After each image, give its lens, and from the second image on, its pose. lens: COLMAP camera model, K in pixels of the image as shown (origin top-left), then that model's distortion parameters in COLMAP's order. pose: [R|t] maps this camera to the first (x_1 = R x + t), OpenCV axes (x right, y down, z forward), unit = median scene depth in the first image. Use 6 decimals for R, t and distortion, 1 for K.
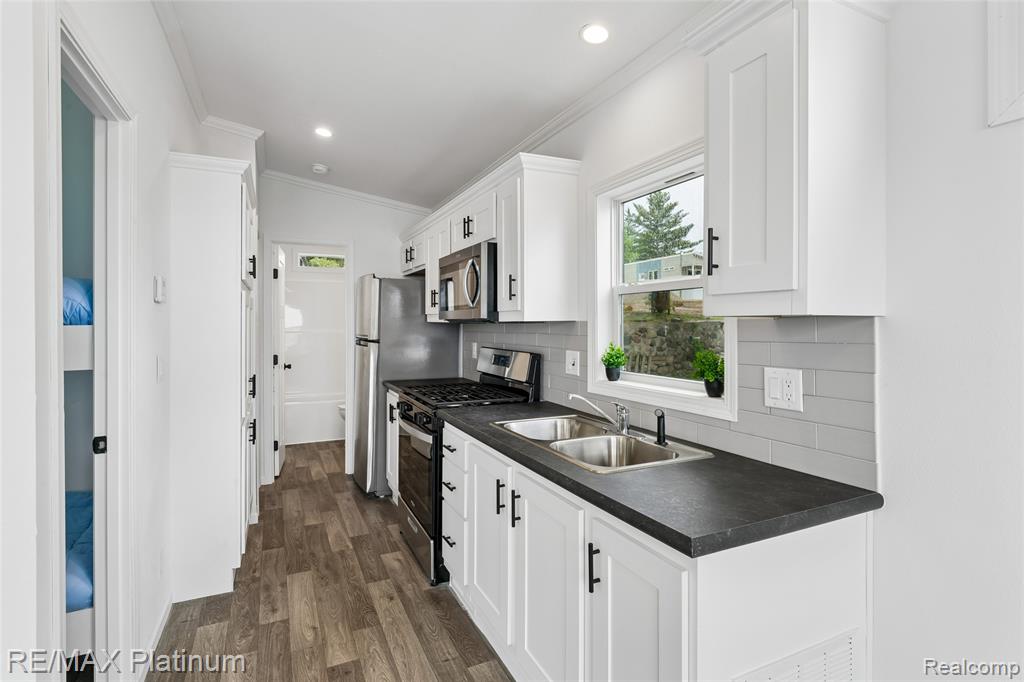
lens RADIAL K [[486.8, 0, 503.9], [0, 486.8, 326.0], [0, 0, 1]] dist [-0.003823, -0.000267]
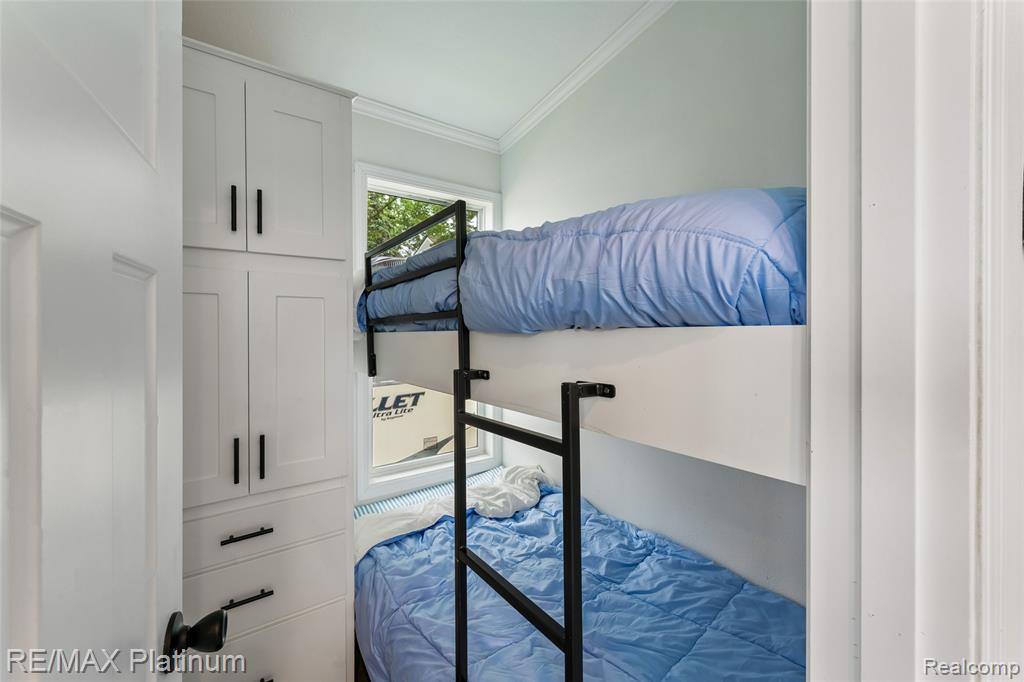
lens RADIAL K [[402.5, 0, 511.2], [0, 402.5, 336.8], [0, 0, 1]] dist [-0.000061, 0.000067]
pose [[0.206839, 0.005946, -0.978357, -0.664721], [0.001212, 0.999979, 0.006334, 0.003538], [0.978374, -0.002496, 0.206827, 0.797314]]
